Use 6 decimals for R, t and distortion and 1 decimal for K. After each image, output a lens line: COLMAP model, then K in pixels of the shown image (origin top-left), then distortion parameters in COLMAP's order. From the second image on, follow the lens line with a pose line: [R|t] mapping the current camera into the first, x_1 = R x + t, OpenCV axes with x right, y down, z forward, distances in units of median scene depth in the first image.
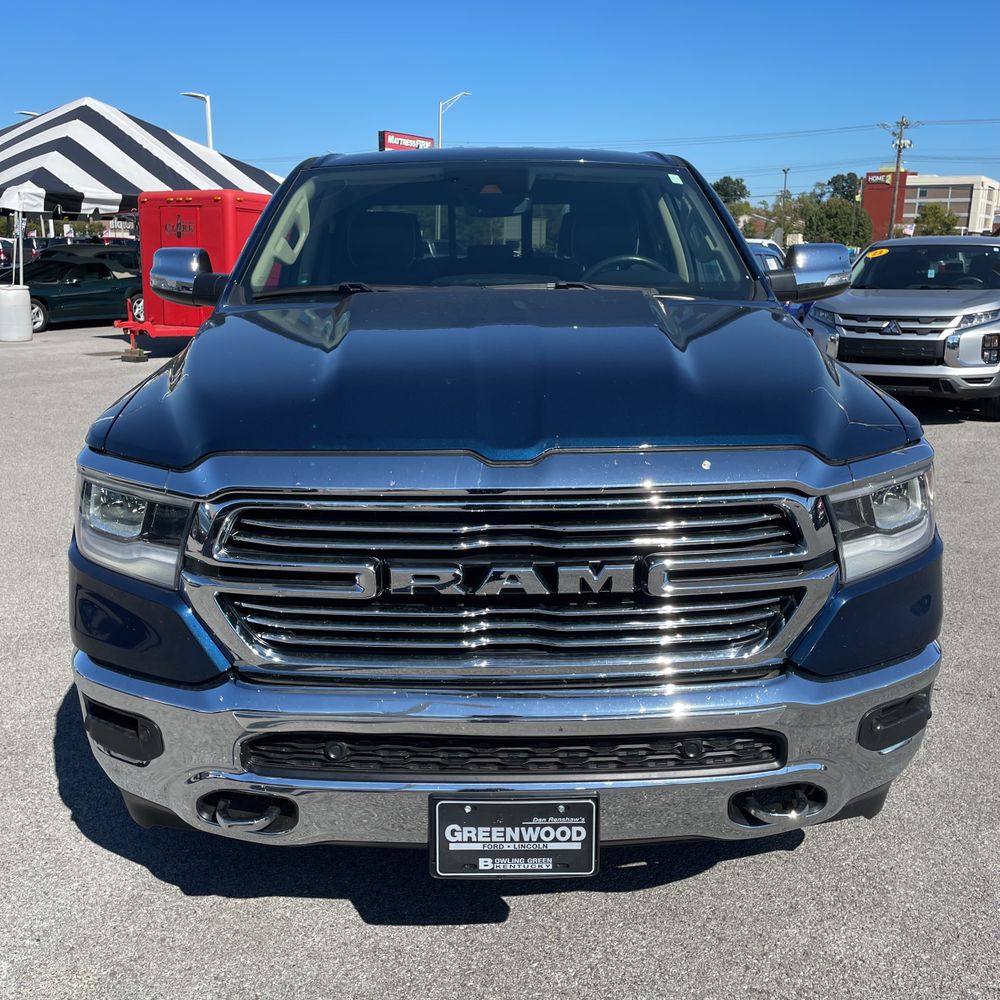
lens RADIAL K [[998.0, 0, 498.6], [0, 998.0, 495.1], [0, 0, 1]] dist [0.102465, -0.152436]
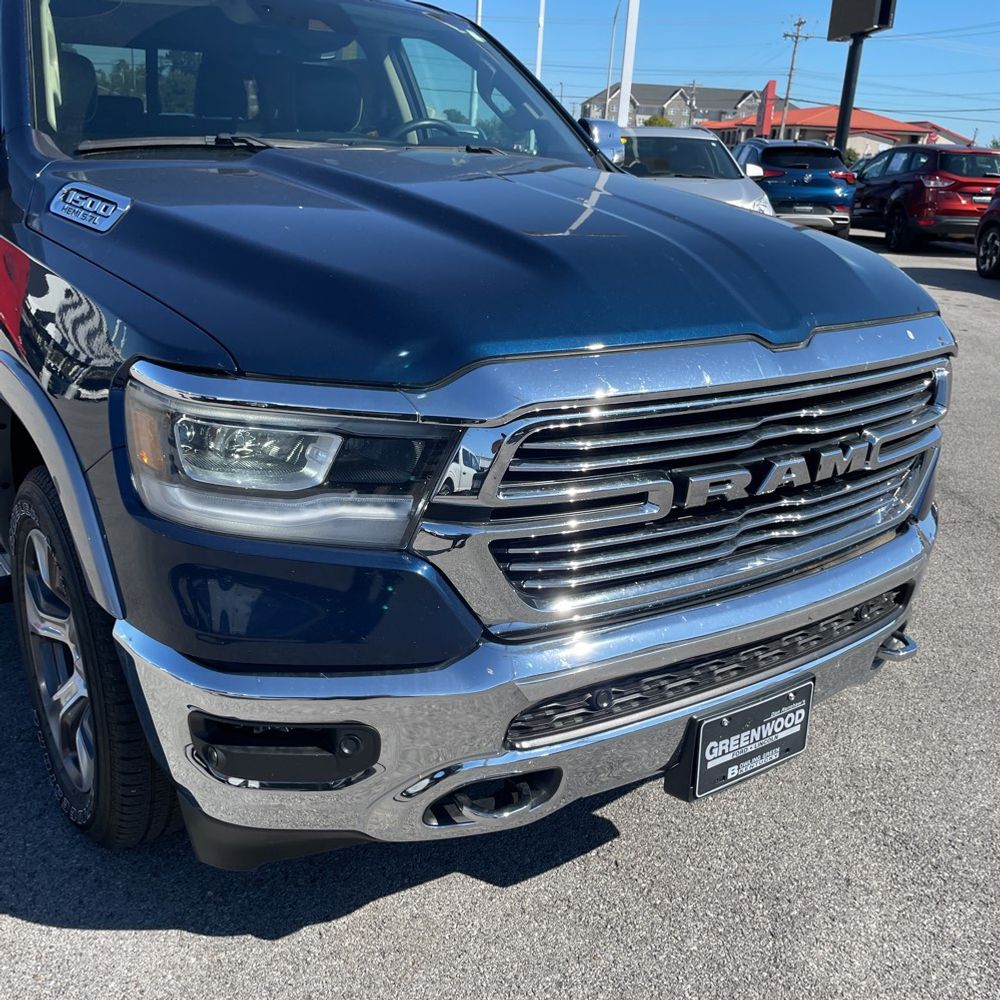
lens RADIAL K [[998.0, 0, 498.6], [0, 998.0, 495.1], [0, 0, 1]] dist [0.102465, -0.152436]
pose [[0.825332, -0.147158, 0.545134, -0.576369], [0.086467, 0.986994, 0.135525, -0.035500], [-0.557987, -0.064717, 0.827322, 0.299102]]
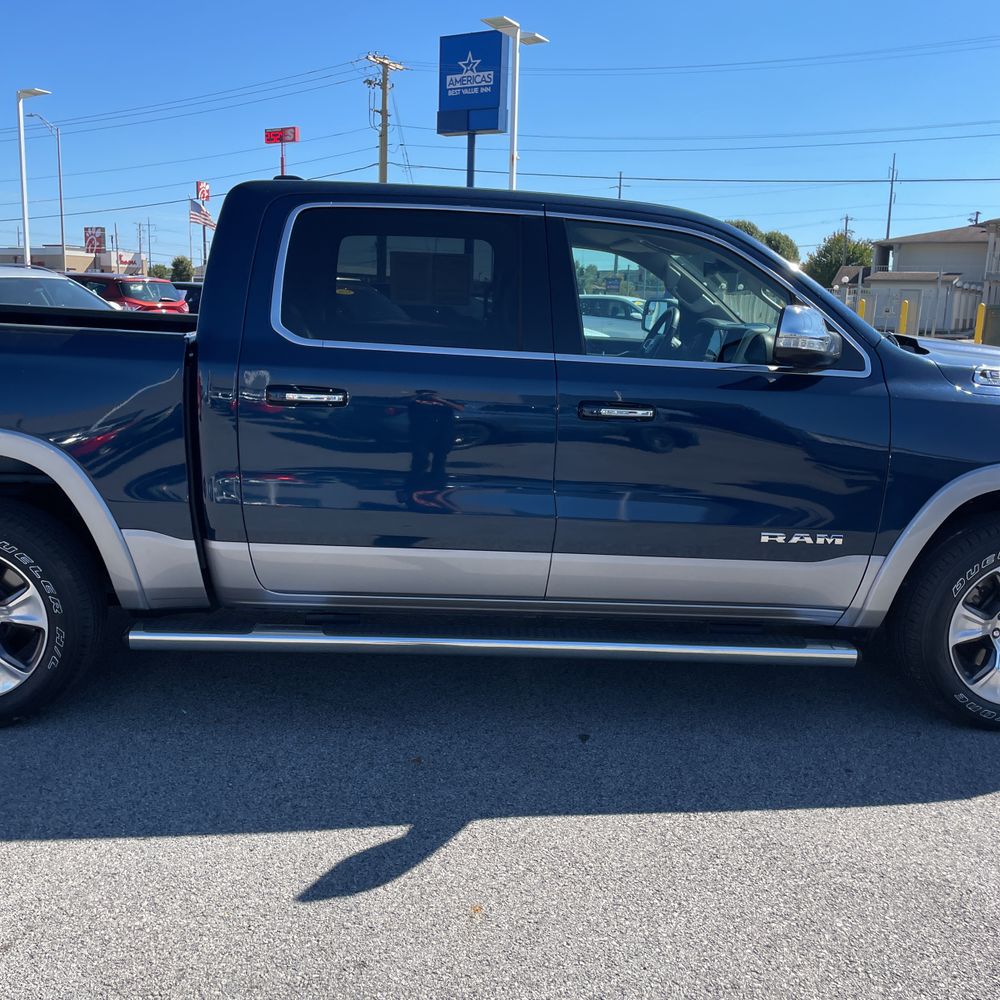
lens RADIAL K [[998.9, 0, 493.7], [0, 998.9, 493.4], [0, 0, 1]] dist [0.109339, -0.178979]
pose [[-0.043357, -0.191069, 0.980619, -1.905061], [0.209975, 0.957876, 0.195921, -0.493897], [-0.976745, 0.214400, -0.001410, 2.019736]]
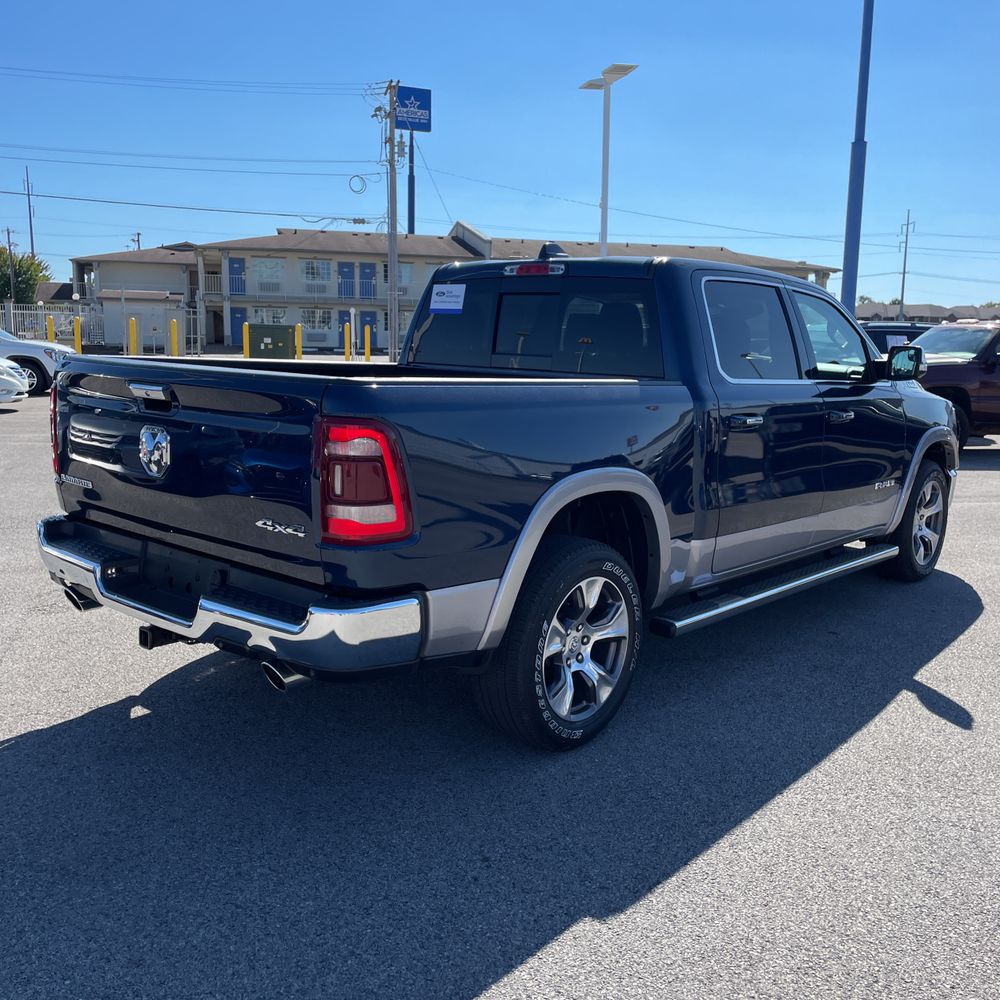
lens RADIAL K [[998.9, 0, 493.7], [0, 998.9, 493.4], [0, 0, 1]] dist [0.109339, -0.178979]
pose [[-0.743599, -0.118887, 0.657971, -1.385324], [0.140457, 0.934333, 0.327558, -0.976496], [-0.653706, 0.335988, -0.678071, 3.940378]]
